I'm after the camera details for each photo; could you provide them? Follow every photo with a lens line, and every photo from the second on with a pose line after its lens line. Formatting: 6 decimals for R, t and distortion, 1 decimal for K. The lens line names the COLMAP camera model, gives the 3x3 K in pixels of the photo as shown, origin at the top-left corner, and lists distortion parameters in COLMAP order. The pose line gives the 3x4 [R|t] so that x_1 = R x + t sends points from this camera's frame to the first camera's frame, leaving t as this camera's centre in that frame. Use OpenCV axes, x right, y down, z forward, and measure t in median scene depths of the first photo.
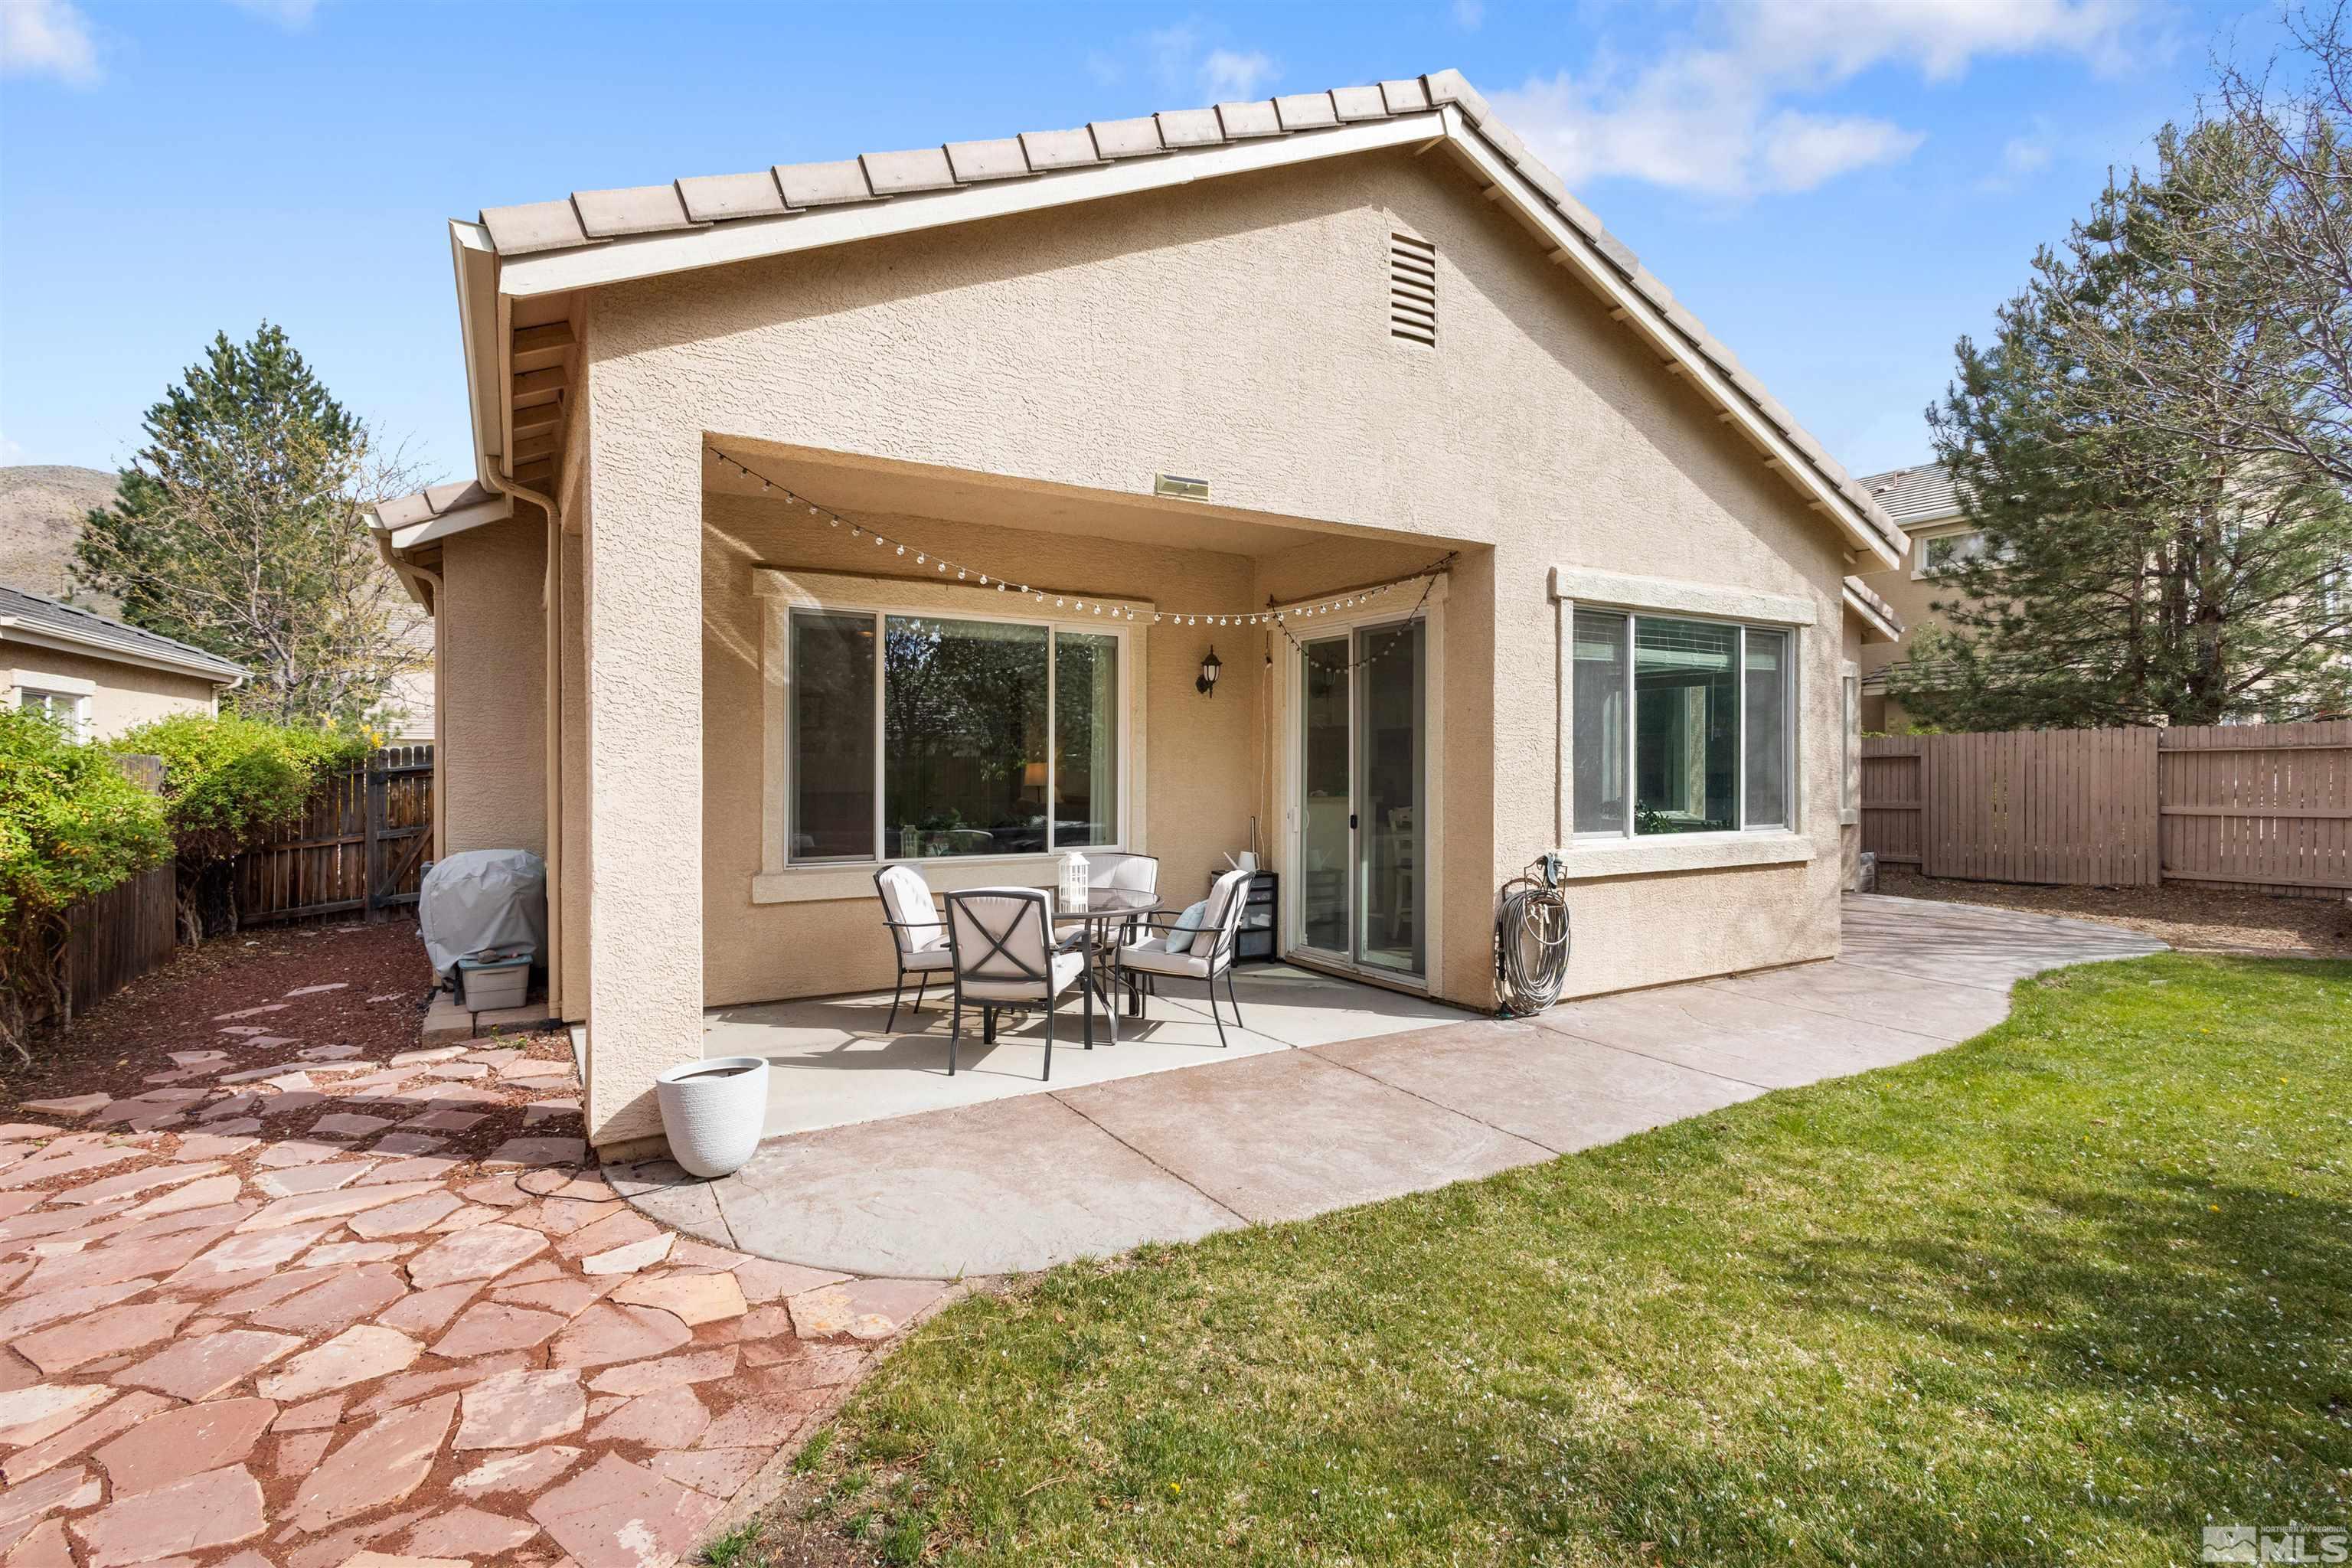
lens RADIAL K [[1083.9, 0, 1177.3], [0, 1083.9, 763.6], [0, 0, 1]] dist [0.000215, -0.001048]
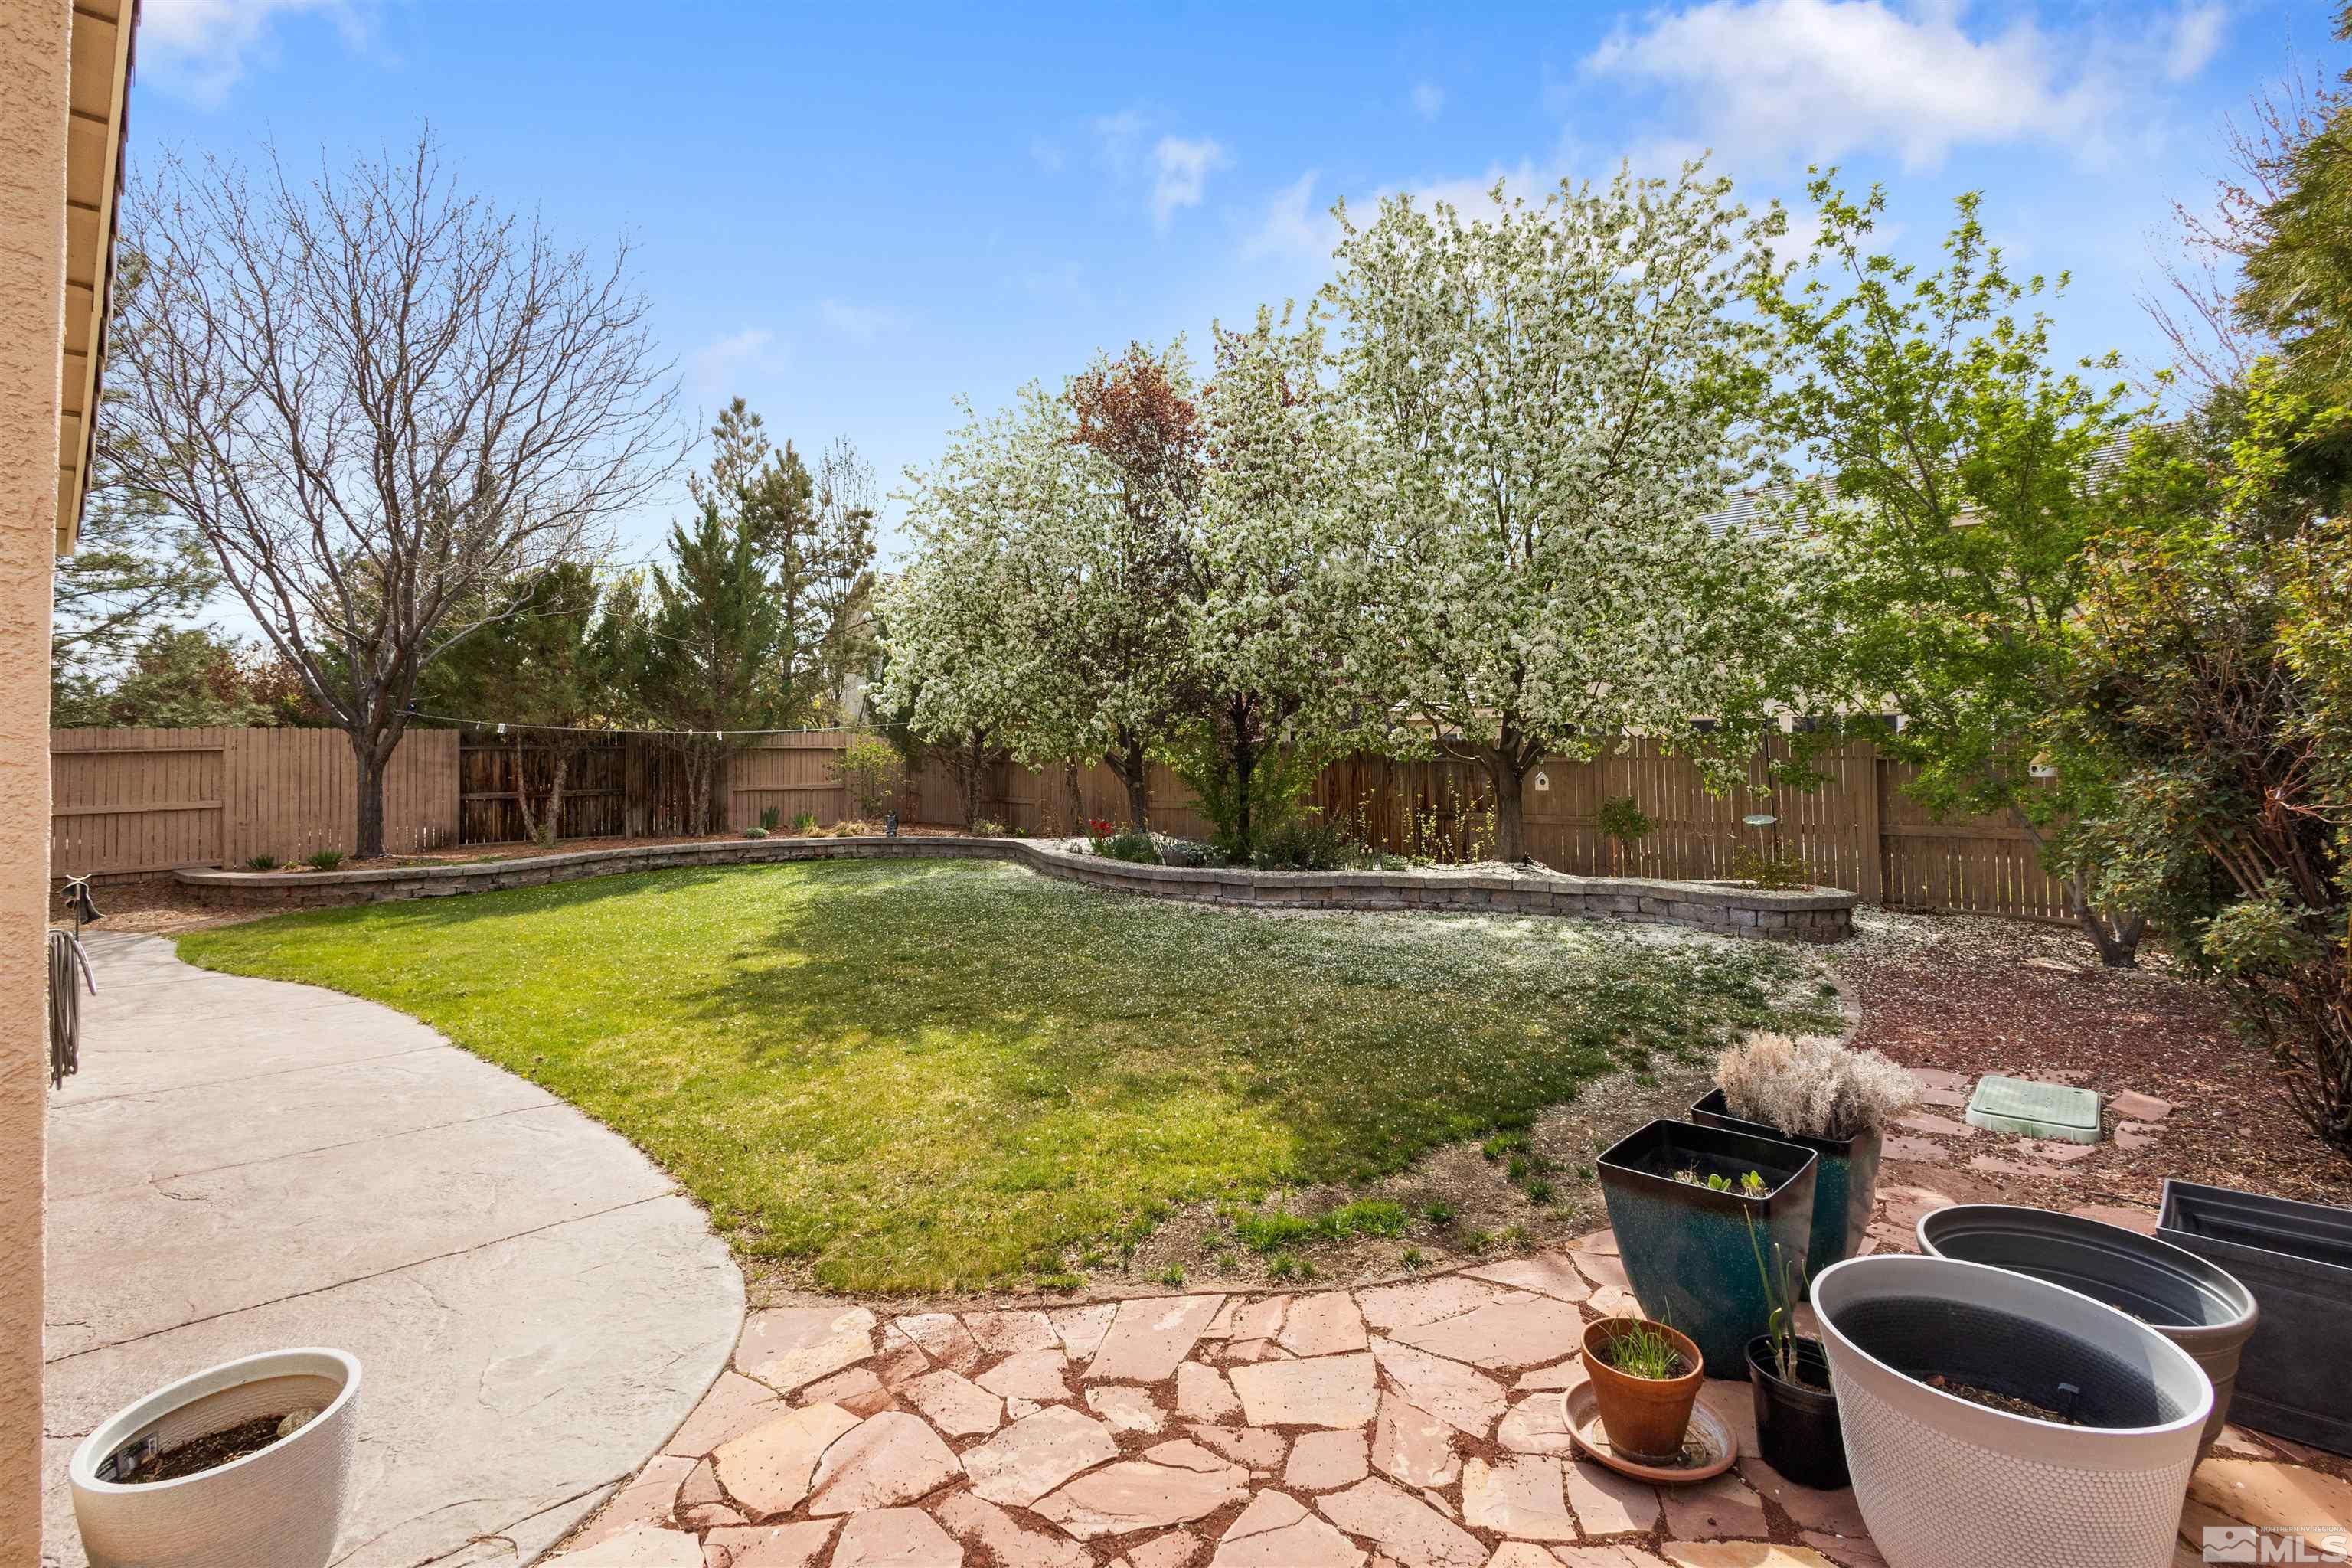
lens RADIAL K [[1083.9, 0, 1177.3], [0, 1083.9, 763.6], [0, 0, 1]] dist [0.000215, -0.001048]
pose [[-0.257084, -0.009085, 0.966346, -1.443794], [0.011390, 0.999858, 0.012430, 0.001292], [-0.966322, 0.014202, -0.256944, 1.063520]]
